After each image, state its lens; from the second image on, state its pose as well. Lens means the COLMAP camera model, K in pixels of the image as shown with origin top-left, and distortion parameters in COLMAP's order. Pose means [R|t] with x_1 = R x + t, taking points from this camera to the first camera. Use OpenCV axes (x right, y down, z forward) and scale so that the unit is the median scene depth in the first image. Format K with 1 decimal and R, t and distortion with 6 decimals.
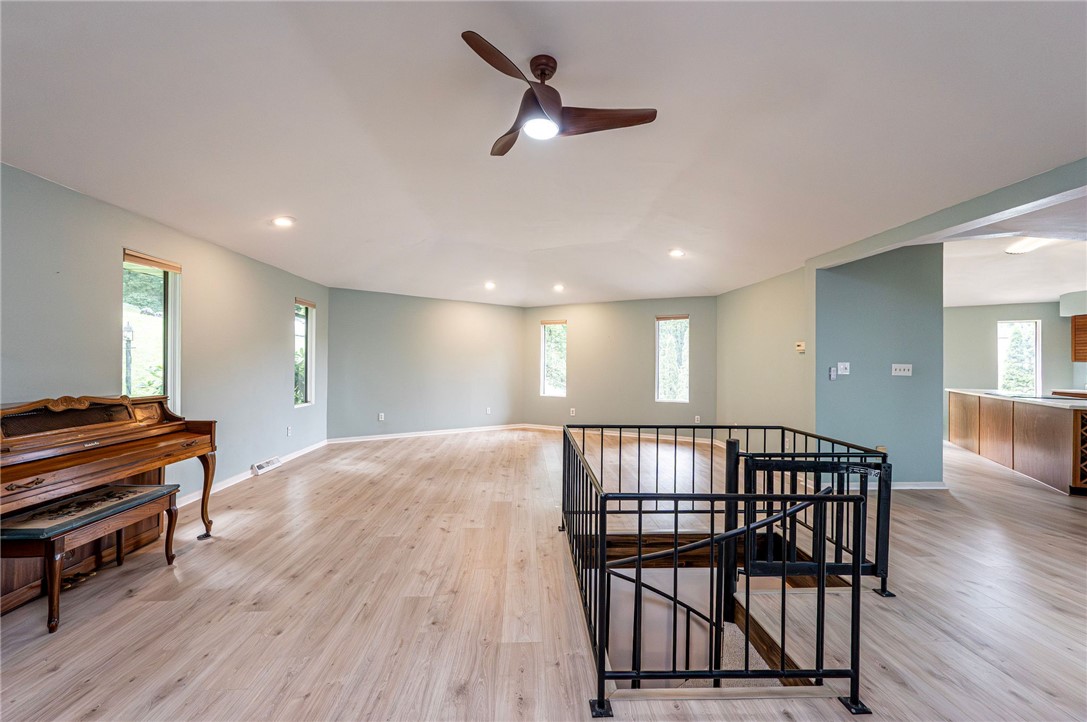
lens RADIAL K [[436.5, 0, 545.9], [0, 436.5, 363.5], [0, 0, 1]] dist [-0.000241, 0.000040]
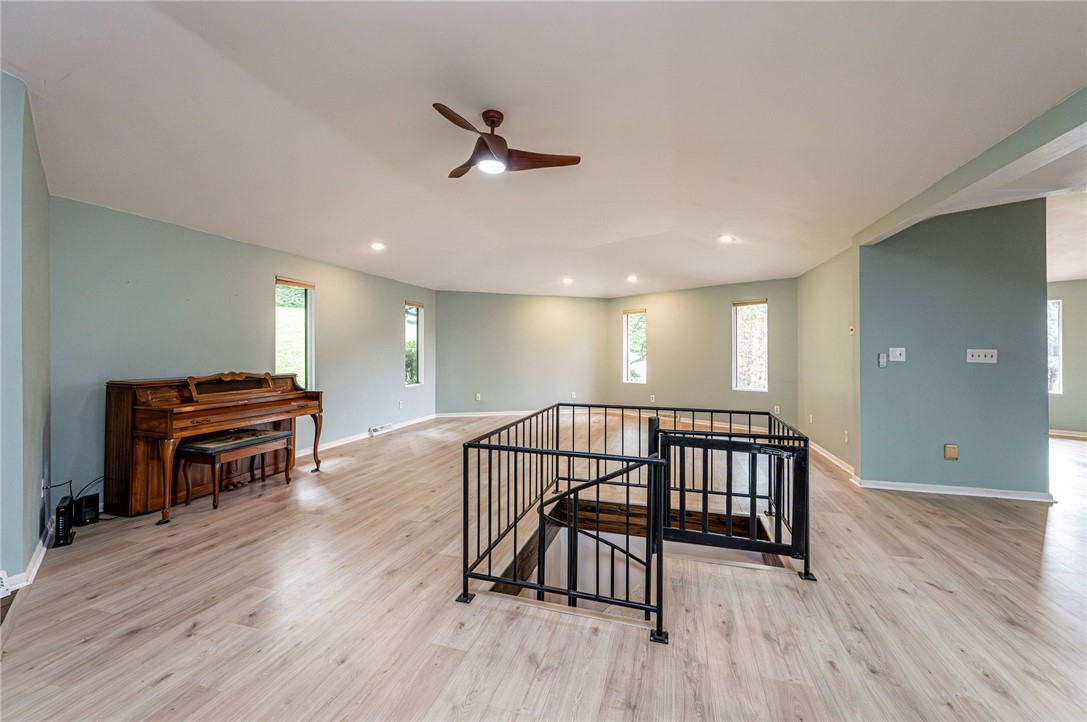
lens RADIAL K [[433.9, 0, 546.4], [0, 433.9, 353.4], [0, 0, 1]] dist [0.000769, -0.000304]
pose [[0.943644, -0.003908, -0.330938, 0.422487], [0.004651, 0.999988, 0.001452, 0.006230], [0.330929, -0.002909, 0.943651, -0.110742]]
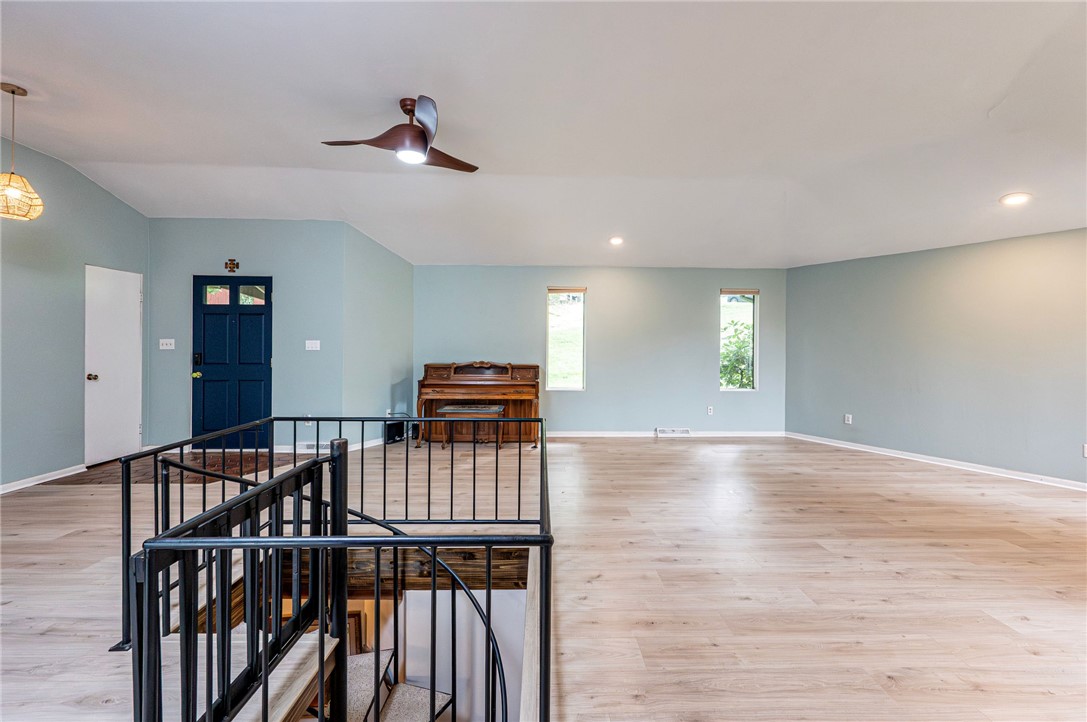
lens RADIAL K [[433.9, 0, 546.4], [0, 433.9, 353.4], [0, 0, 1]] dist [0.000769, -0.000304]
pose [[-0.024335, 0.009036, -0.999663, 0.924049], [-0.010127, 0.999906, 0.009284, 0.006876], [0.999653, 0.010350, -0.024241, 1.072115]]
